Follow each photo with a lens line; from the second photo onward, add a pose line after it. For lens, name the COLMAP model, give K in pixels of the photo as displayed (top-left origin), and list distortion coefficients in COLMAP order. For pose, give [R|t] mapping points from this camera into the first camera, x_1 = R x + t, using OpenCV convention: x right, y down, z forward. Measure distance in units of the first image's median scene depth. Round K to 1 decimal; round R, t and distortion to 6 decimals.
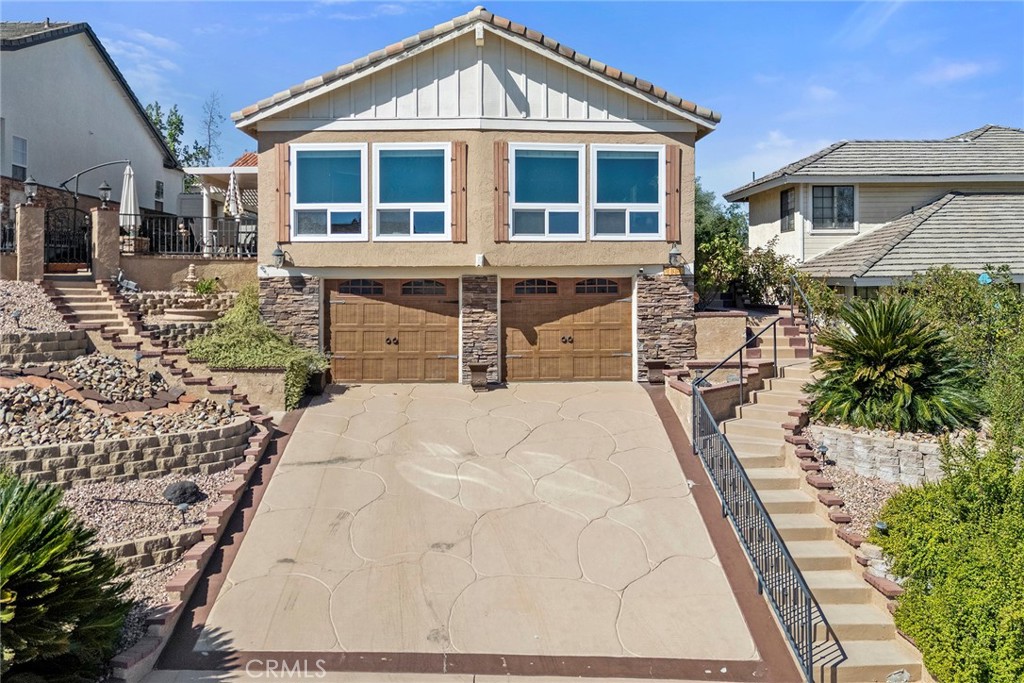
lens RADIAL K [[814.8, 0, 509.9], [0, 814.8, 292.0], [0, 0, 1]] dist [0.058863, -0.004161]
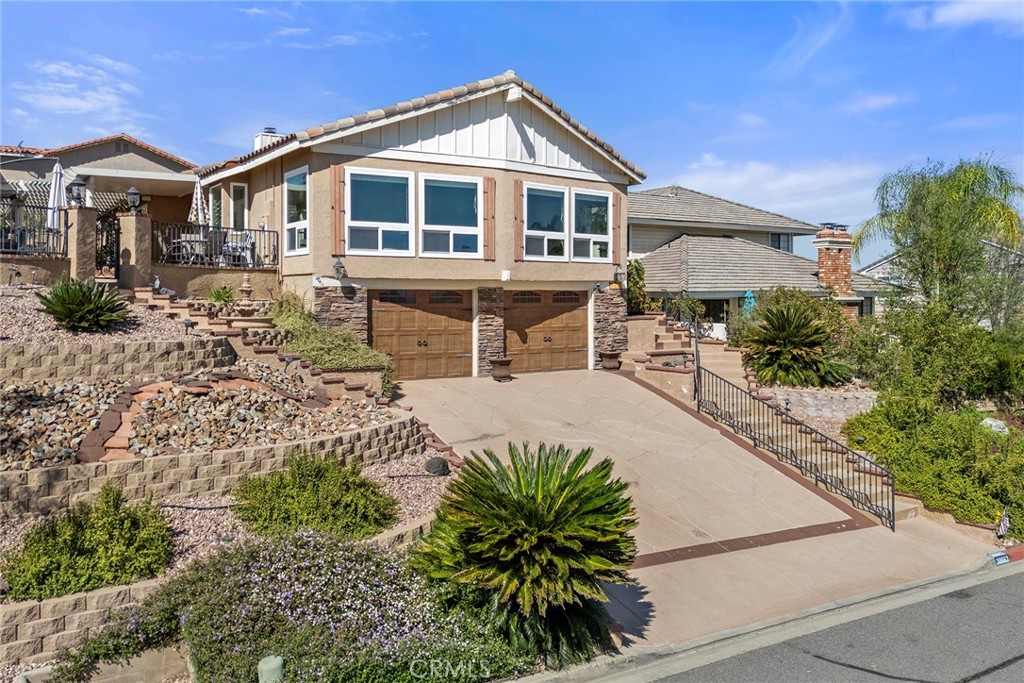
lens RADIAL K [[755.6, 0, 539.9], [0, 755.6, 312.6], [0, 0, 1]] dist [0.042005, -0.002558]
pose [[0.865696, -0.004147, 0.500553, -0.552370], [-0.003023, 0.999904, 0.013513, 0.001697], [-0.500561, -0.013211, 0.865601, -0.017699]]
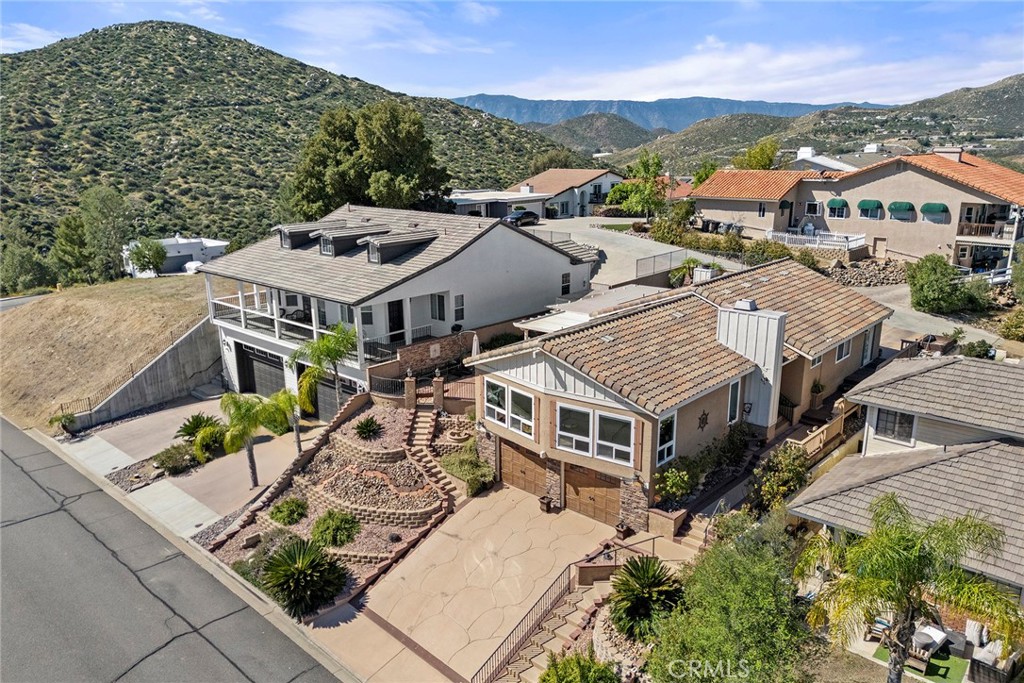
lens RADIAL K [[755.6, 0, 539.9], [0, 755.6, 312.6], [0, 0, 1]] dist [0.042005, -0.002558]
pose [[0.726424, 0.174028, -0.664848, 1.126189], [-0.013560, 0.970848, 0.239310, -0.816367], [0.687113, -0.164825, 0.707607, -0.275059]]
